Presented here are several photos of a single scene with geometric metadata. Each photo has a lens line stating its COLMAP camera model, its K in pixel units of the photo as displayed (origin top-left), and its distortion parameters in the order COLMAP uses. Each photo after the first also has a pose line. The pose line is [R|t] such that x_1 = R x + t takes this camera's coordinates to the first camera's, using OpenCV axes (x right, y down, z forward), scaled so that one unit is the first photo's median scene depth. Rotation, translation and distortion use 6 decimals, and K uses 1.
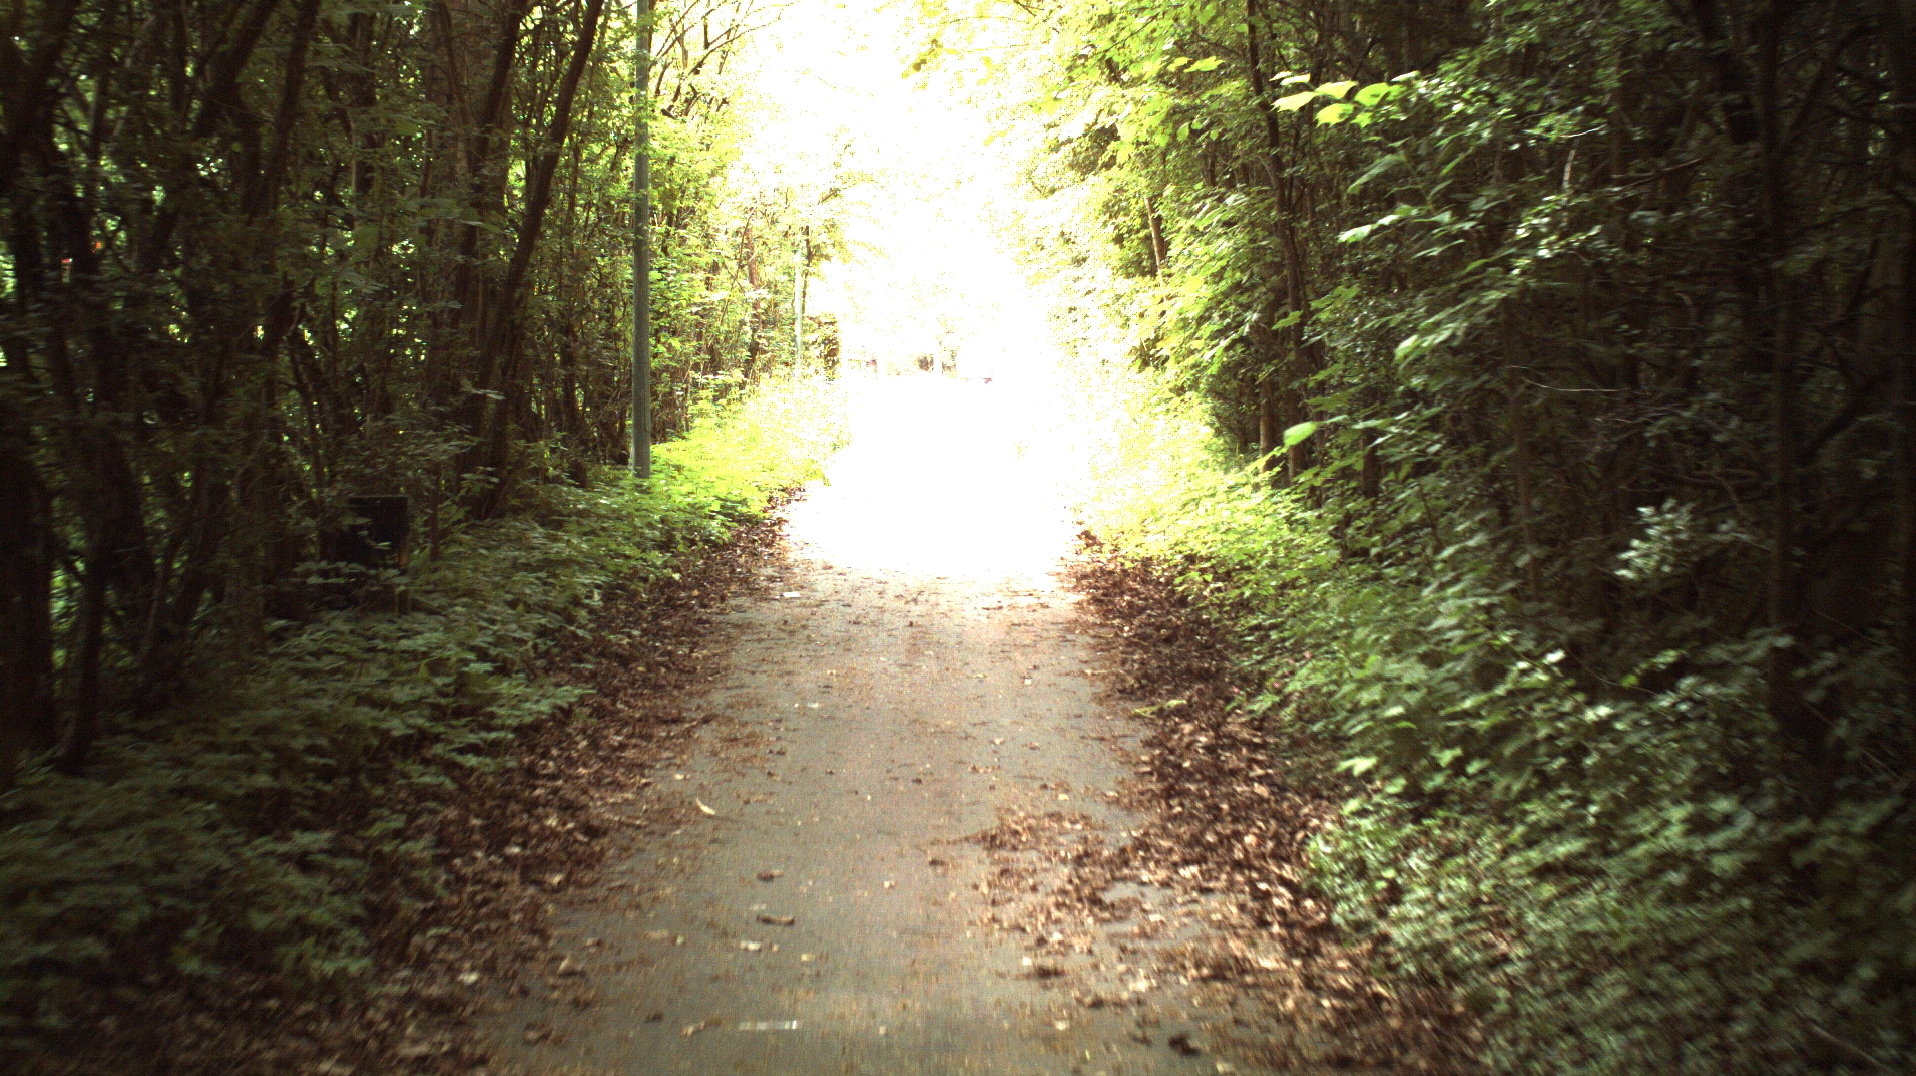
lens RADIAL K [[3132.2, 0, 963.9], [0, 3132.2, 539.7], [0, 0, 1]] dist [-0.254063, 0.000000]
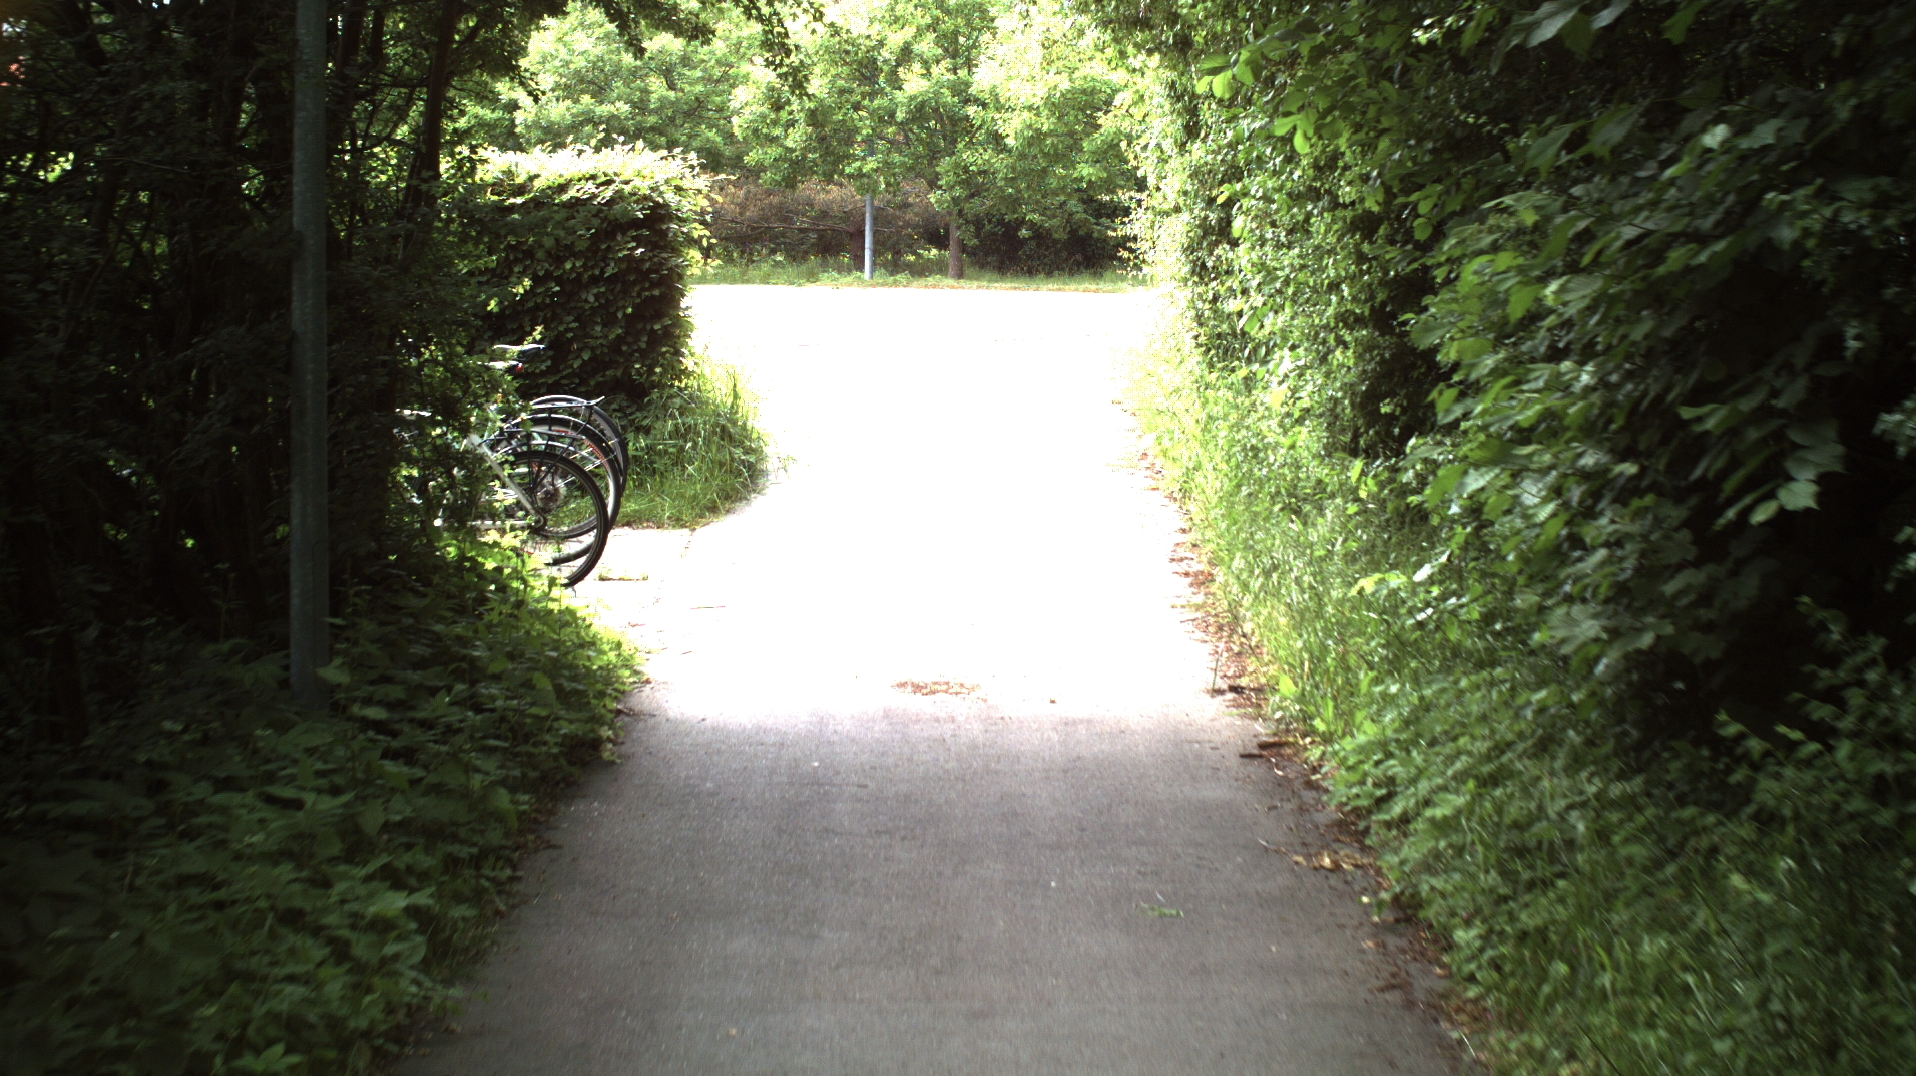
lens RADIAL K [[3132.2, 0, 967.9], [0, 3132.2, 533.1], [0, 0, 1]] dist [-0.254063, 0.000000]
pose [[0.999879, 0.015442, -0.001858, -0.017533], [-0.015332, 0.998674, 0.049145, -0.142191], [0.002615, -0.049111, 0.998790, 1.783286]]
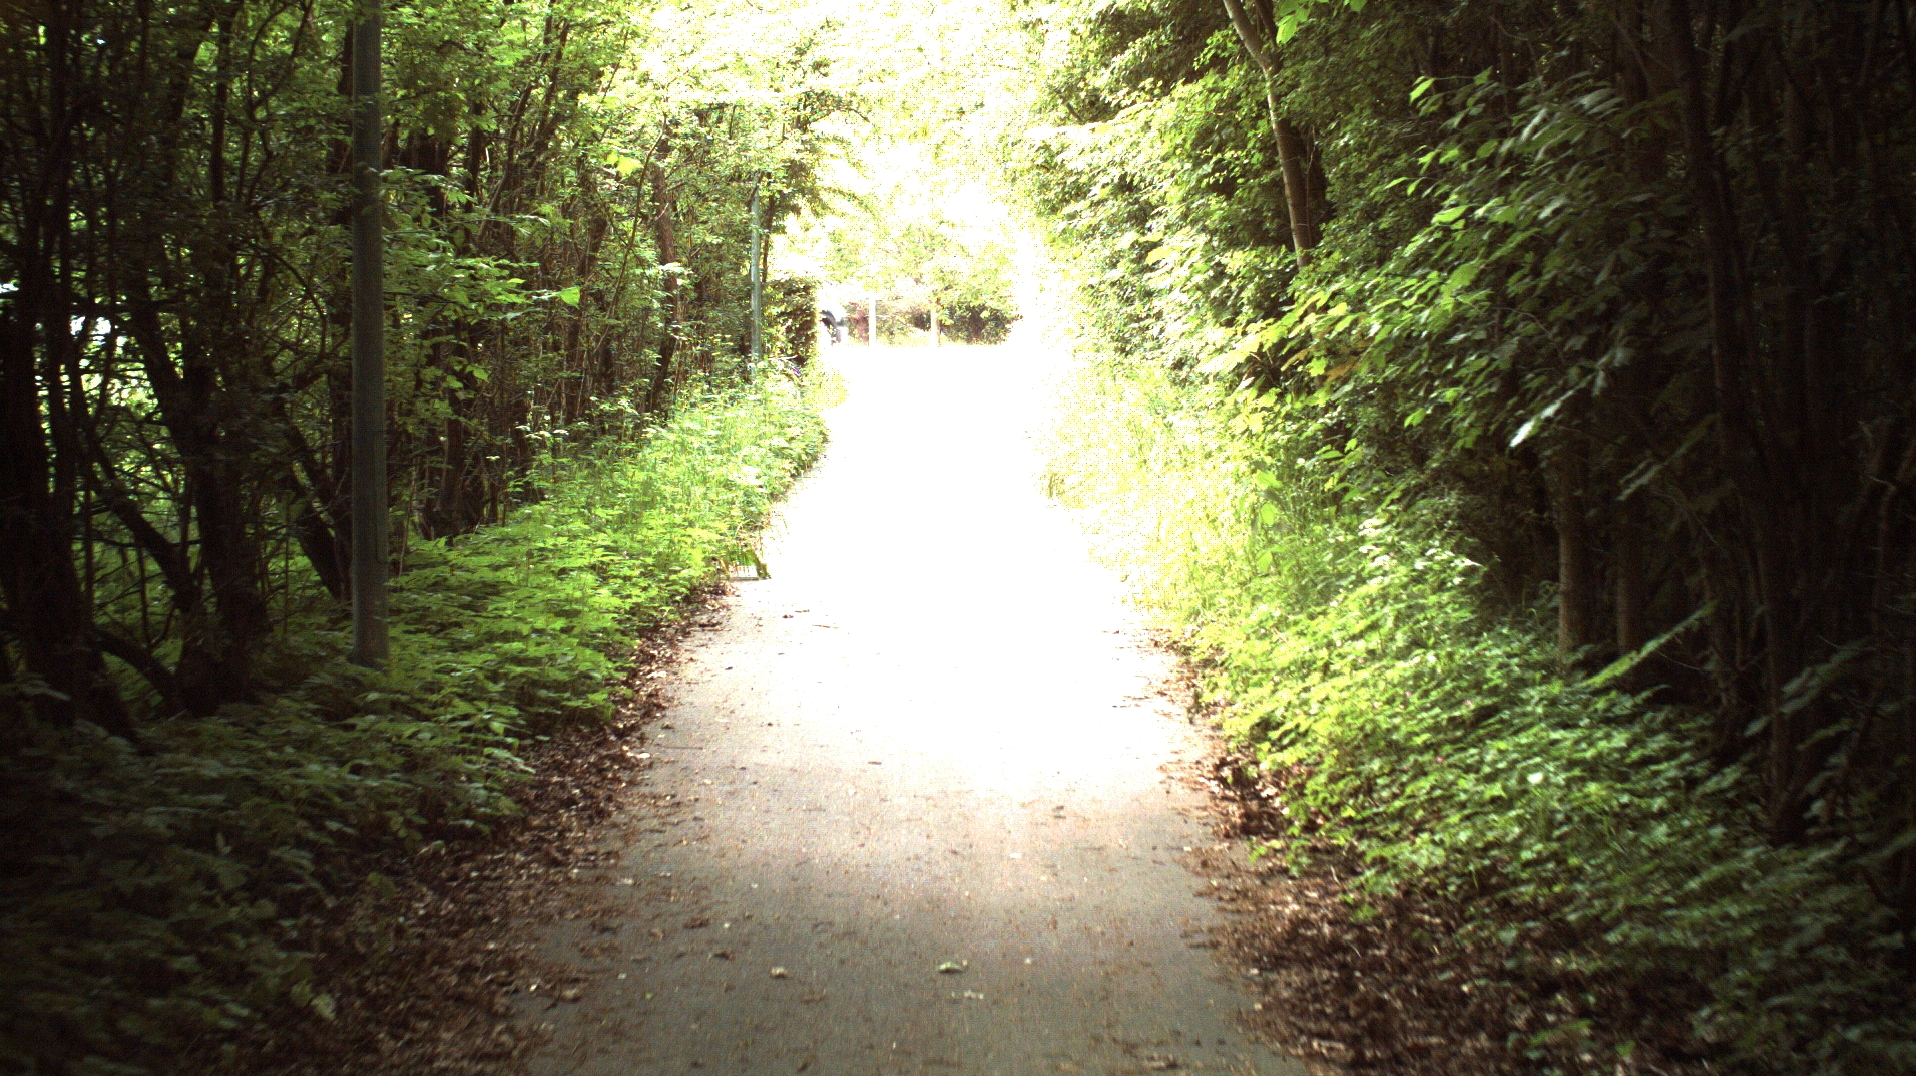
lens RADIAL K [[3132.2, 0, 973.6], [0, 3132.2, 533.2], [0, 0, 1]] dist [-0.254063, 0.000000]
pose [[0.999984, -0.004047, 0.003971, -0.005035], [0.003985, 0.999872, 0.015526, -0.049800], [-0.004034, -0.015510, 0.999872, 0.510343]]
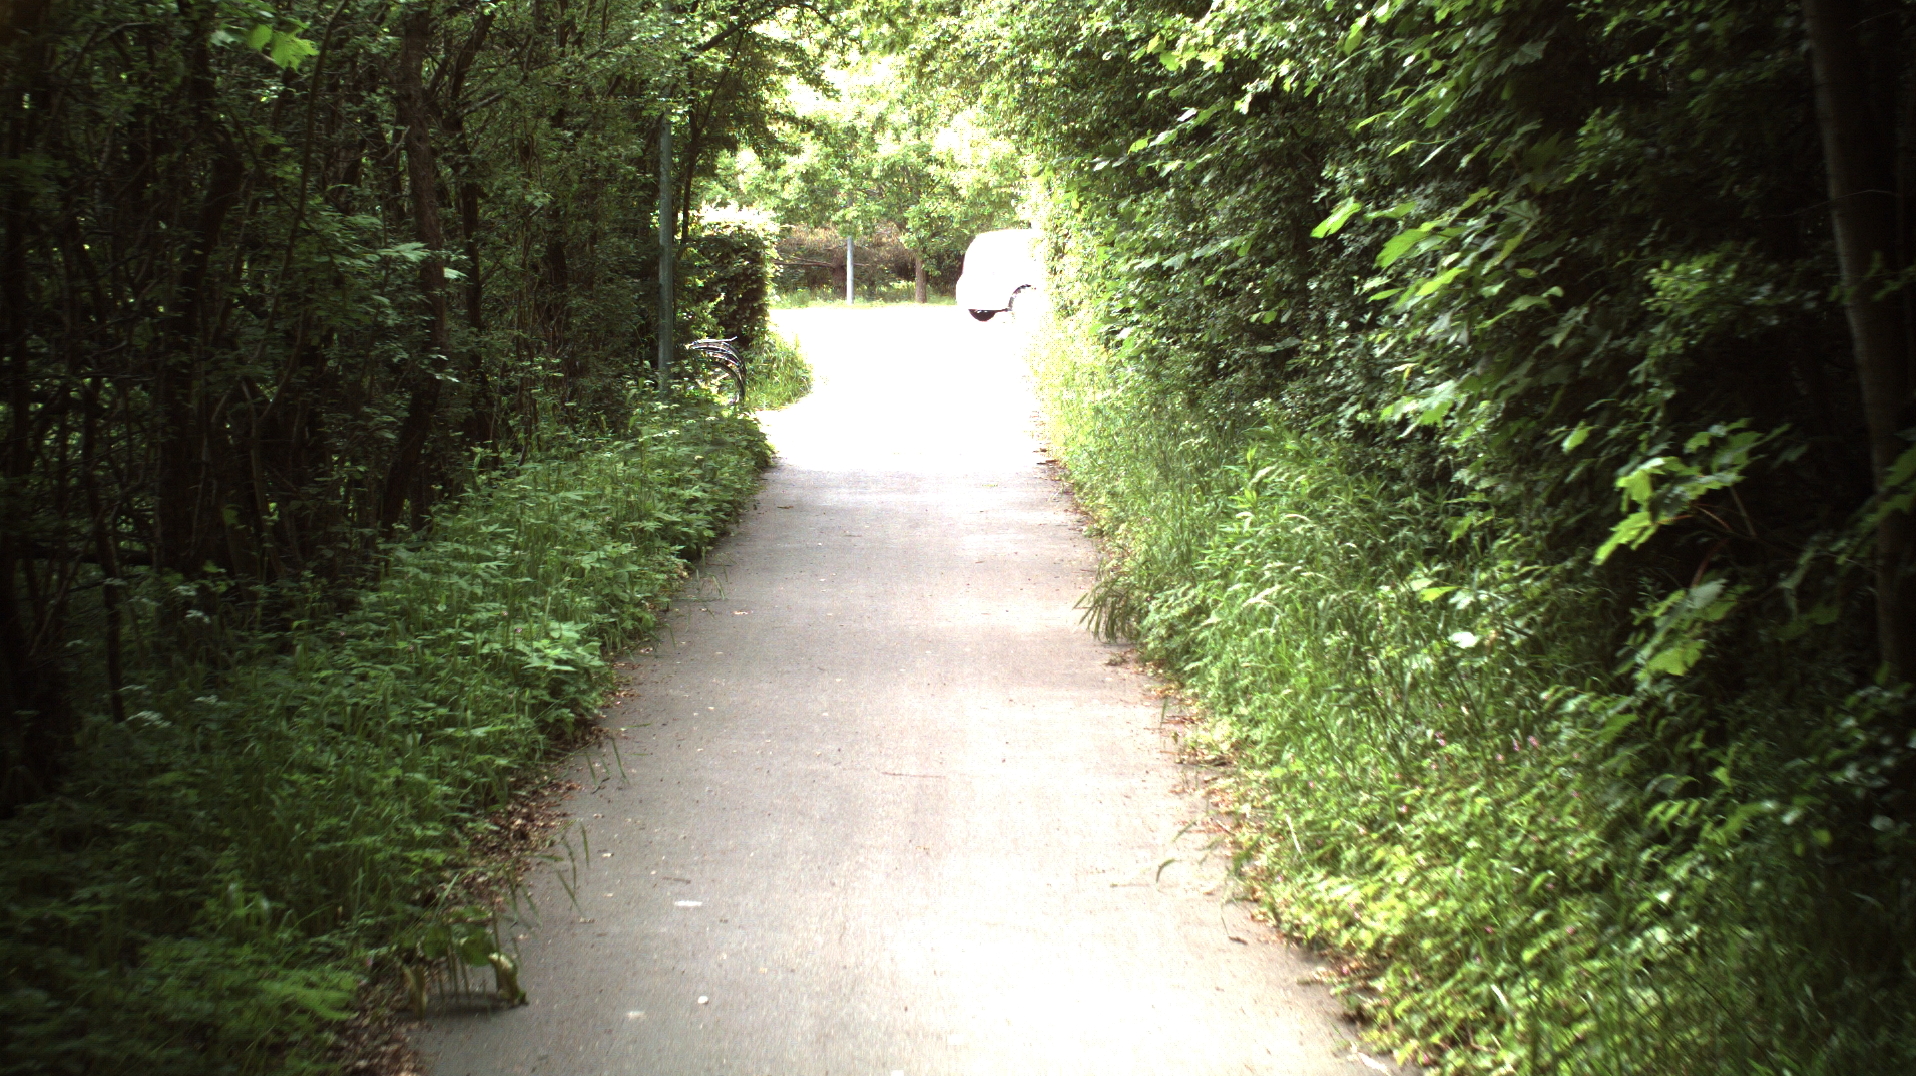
lens RADIAL K [[3132.2, 0, 960.5], [0, 3132.2, 536.9], [0, 0, 1]] dist [-0.254063, 0.000000]
pose [[0.999981, 0.003794, 0.004866, -0.008443], [-0.003970, 0.999326, 0.036497, -0.093704], [-0.004724, -0.036516, 0.999322, 1.018819]]
